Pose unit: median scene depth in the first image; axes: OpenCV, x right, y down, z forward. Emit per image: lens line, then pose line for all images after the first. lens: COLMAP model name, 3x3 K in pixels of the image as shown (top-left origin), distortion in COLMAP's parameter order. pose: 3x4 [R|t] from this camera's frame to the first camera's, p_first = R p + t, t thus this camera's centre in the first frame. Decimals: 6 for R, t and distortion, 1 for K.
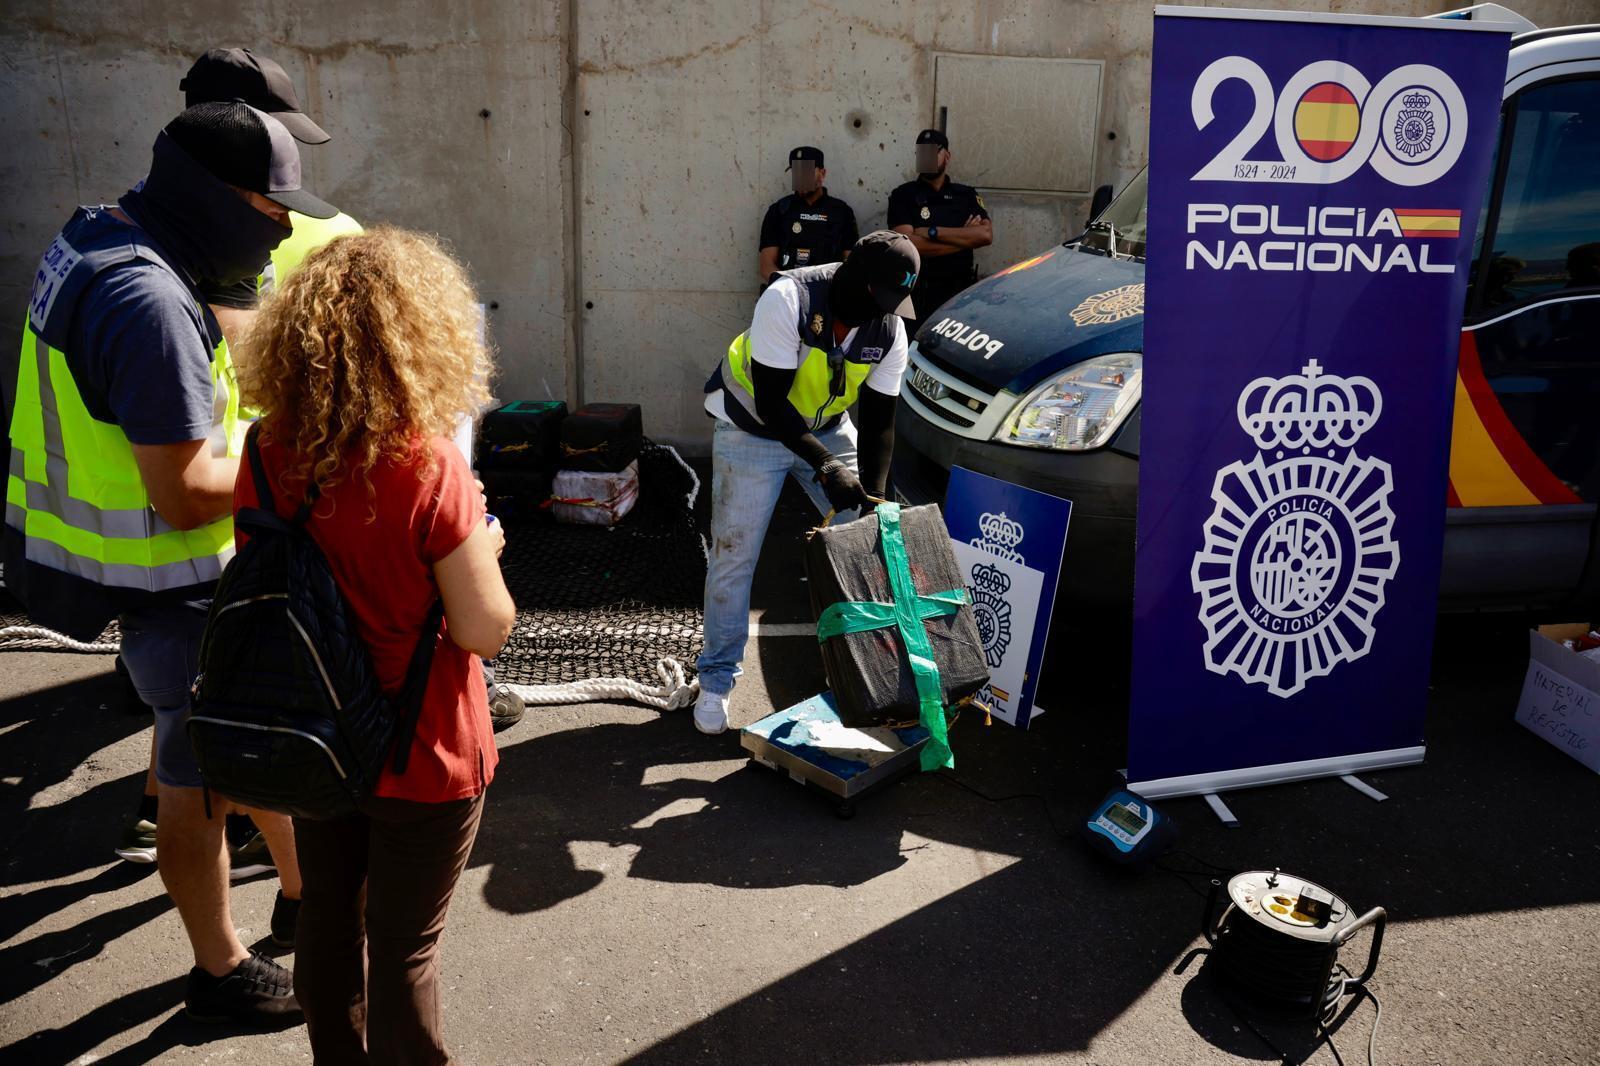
lens RADIAL K [[1083.2, 0, 813.7], [0, 1083.2, 537.5], [0, 0, 1]] dist [-0.092257, 0.056117]
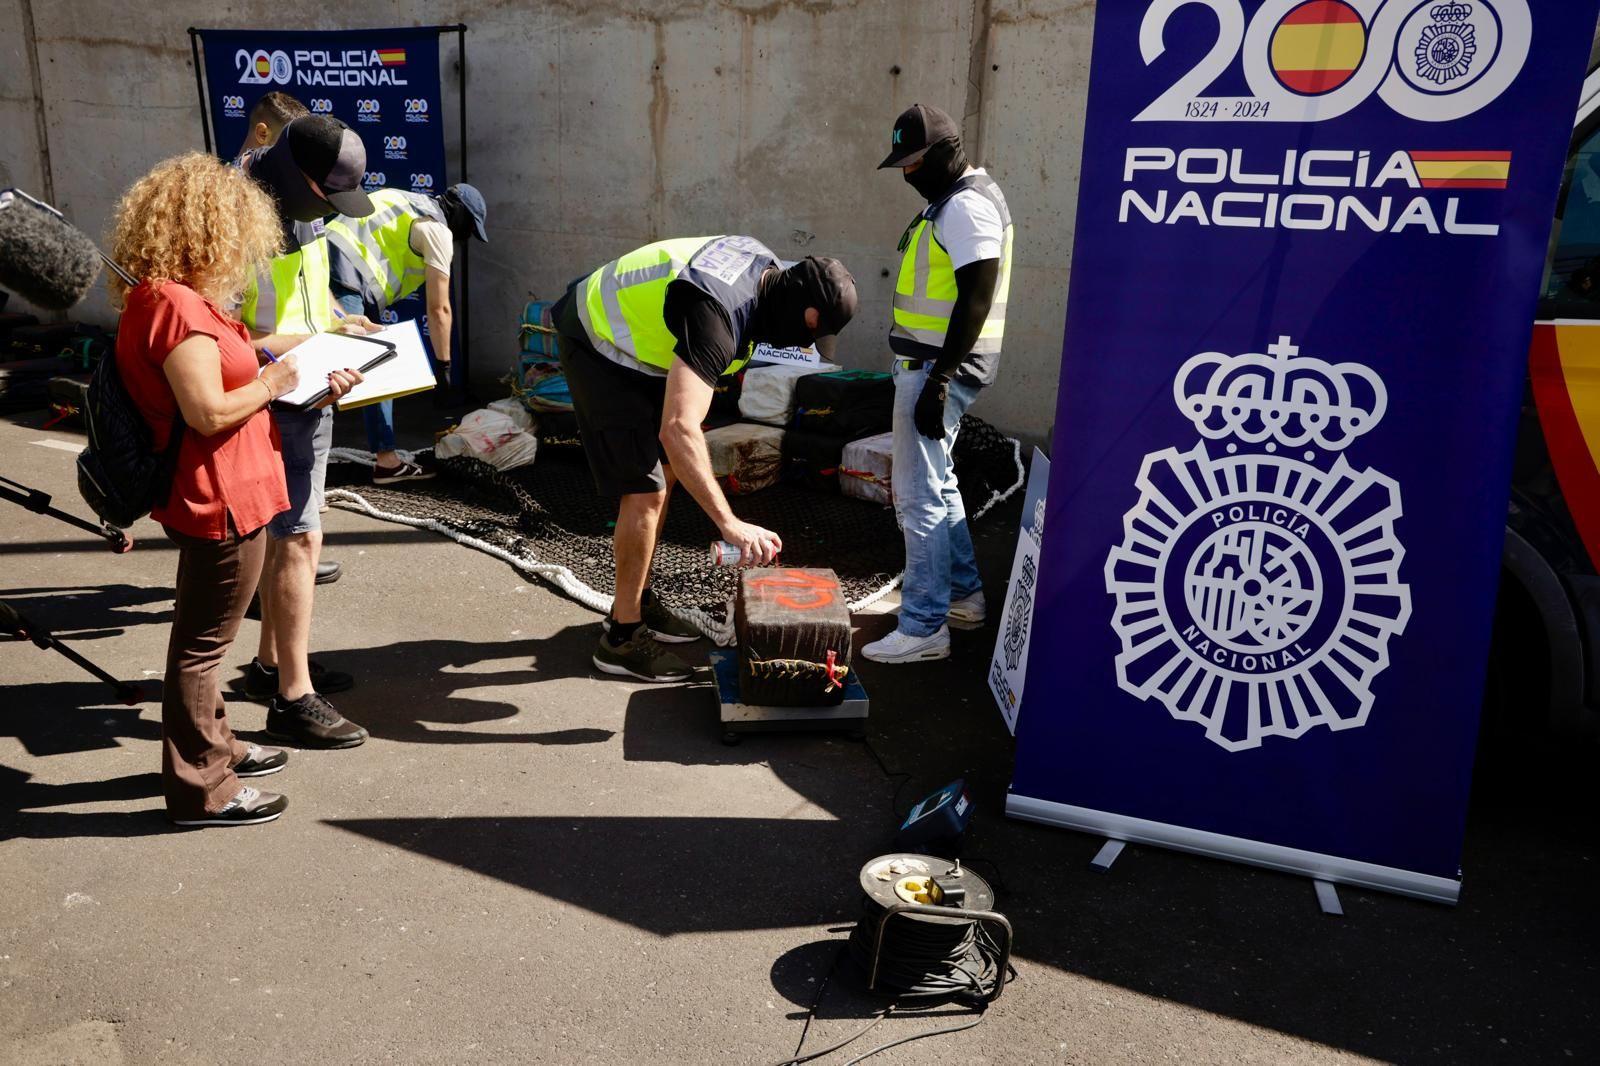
lens RADIAL K [[1398.4, 0, 824.1], [0, 1398.4, 565.3], [0, 0, 1]] dist [-0.080353, 0.144407]
pose [[0.821634, 0.162755, -0.546286, 0.760663], [-0.182838, 0.982981, 0.017866, 0.049824], [0.539896, 0.085203, 0.837408, -0.070410]]
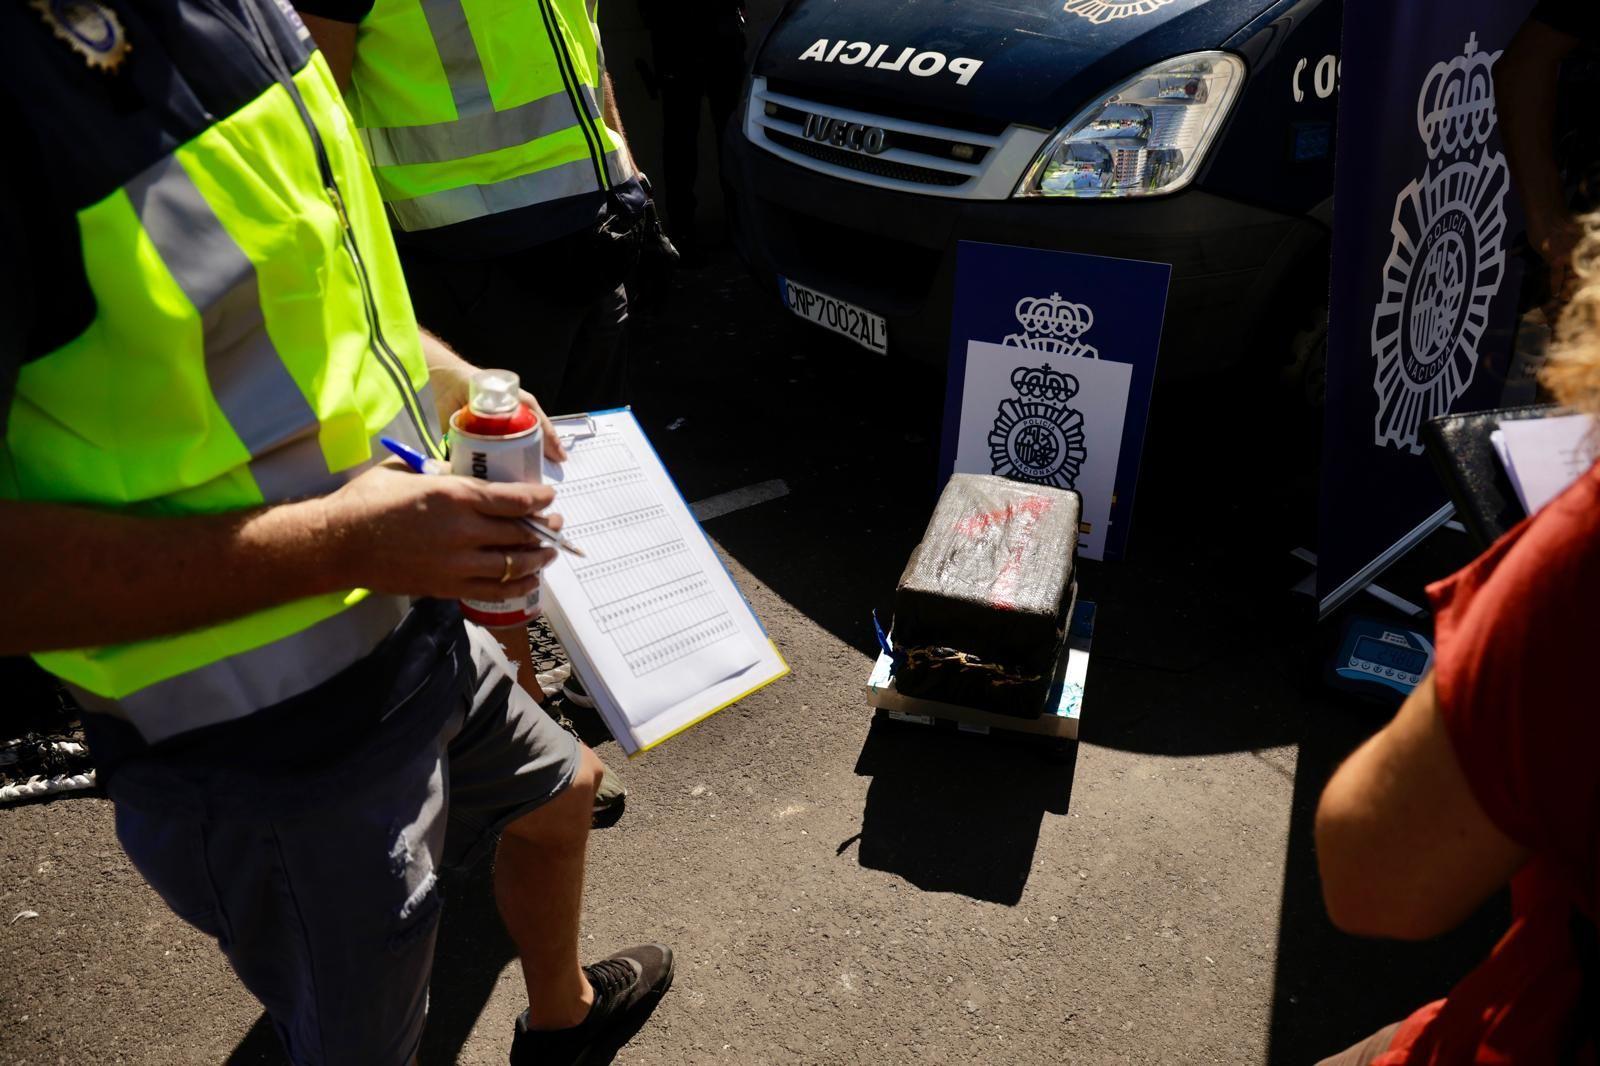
lens RADIAL K [[1083.2, 0, 813.7], [0, 1083.2, 537.5], [0, 0, 1]] dist [-0.092257, 0.056117]
pose [[0.896855, -0.262327, 0.356141, -0.324994], [0.181056, 0.952332, 0.245526, -0.086325], [-0.403572, -0.155720, 0.901599, 0.426058]]
